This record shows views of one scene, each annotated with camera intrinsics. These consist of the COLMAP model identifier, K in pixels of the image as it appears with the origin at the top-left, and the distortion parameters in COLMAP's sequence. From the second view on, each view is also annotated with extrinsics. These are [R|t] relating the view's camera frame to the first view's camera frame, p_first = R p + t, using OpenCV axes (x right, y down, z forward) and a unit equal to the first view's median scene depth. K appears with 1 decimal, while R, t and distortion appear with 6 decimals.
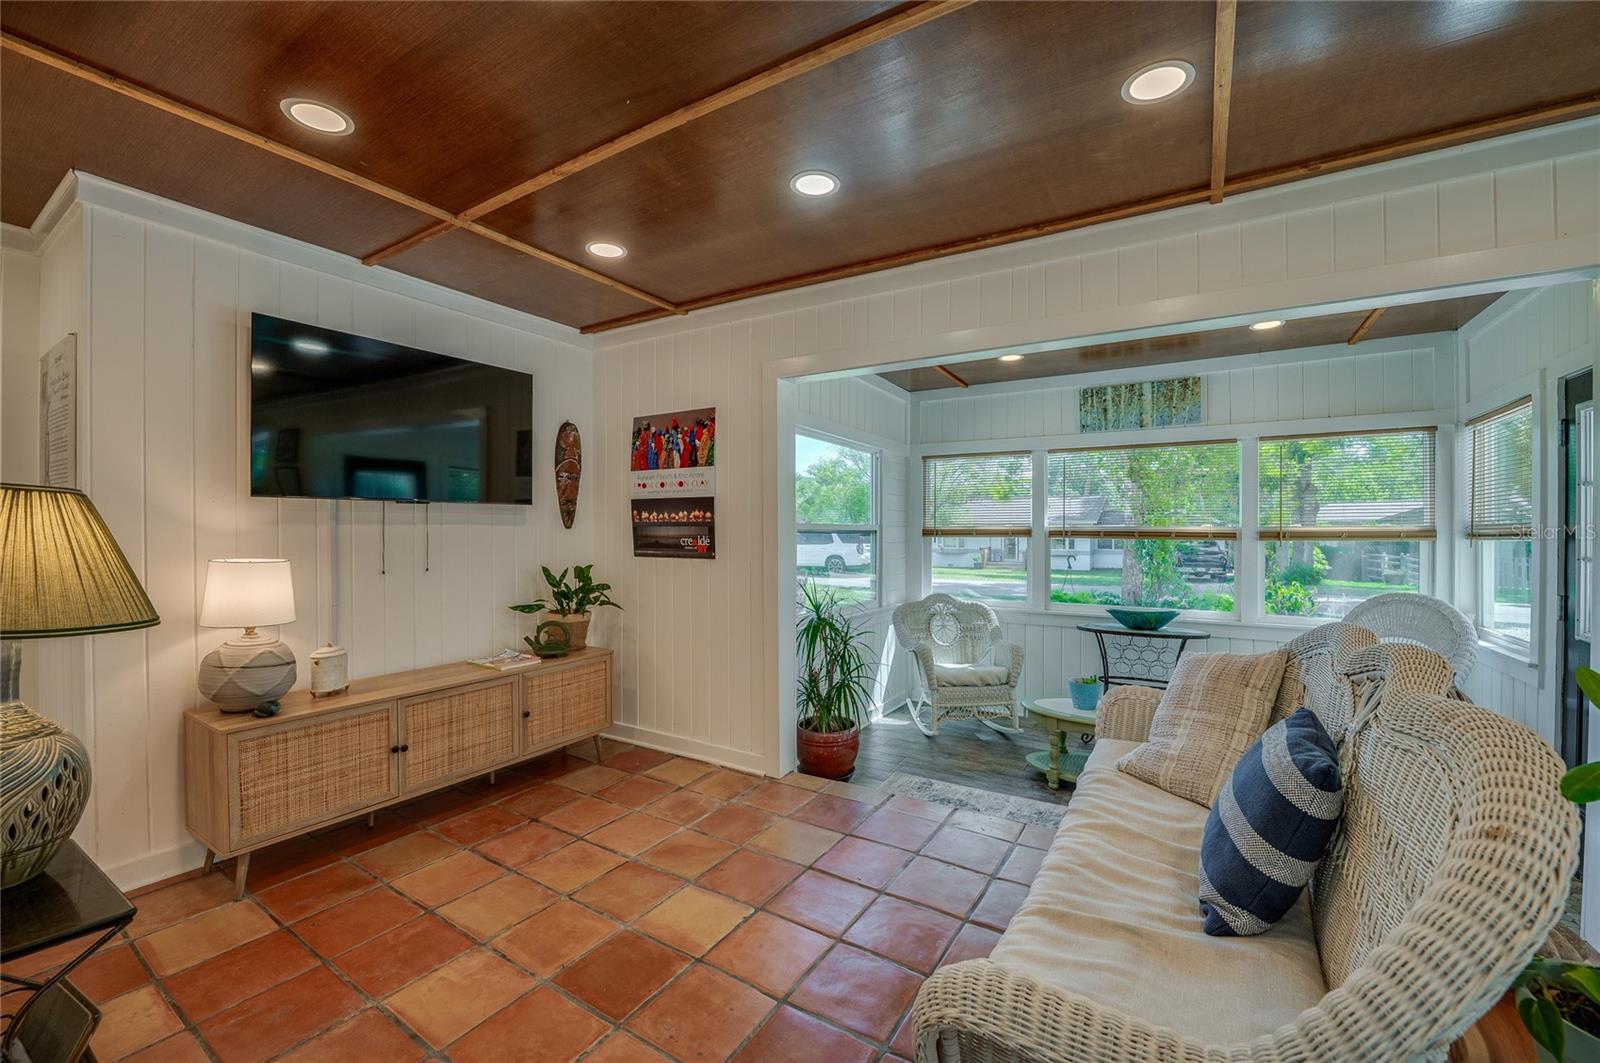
lens RADIAL K [[648.2, 0, 806.3], [0, 648.2, 530.0], [0, 0, 1]] dist [-0.012279, -0.000103]
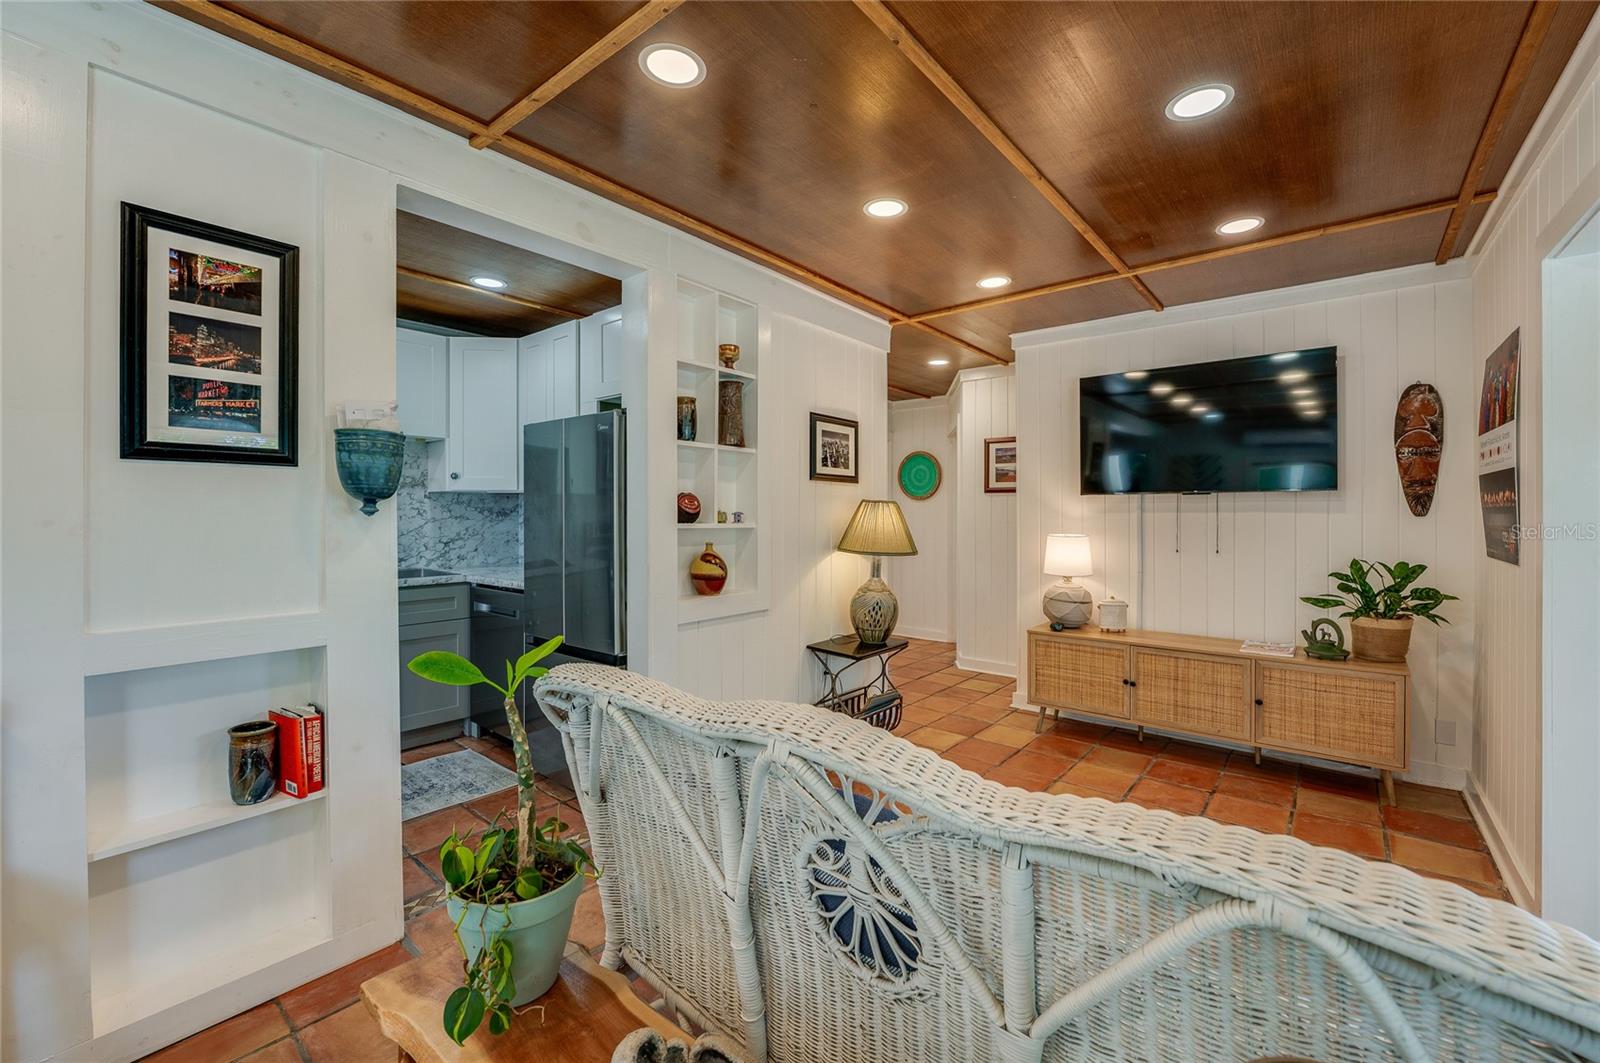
lens RADIAL K [[648.2, 0, 807.4], [0, 648.2, 524.4], [0, 0, 1]] dist [-0.012279, -0.000103]
pose [[-0.130542, 0.005063, -0.991430, 0.614478], [-0.010649, 0.999922, 0.006508, 0.012464], [0.991386, 0.011407, -0.130478, 0.420702]]
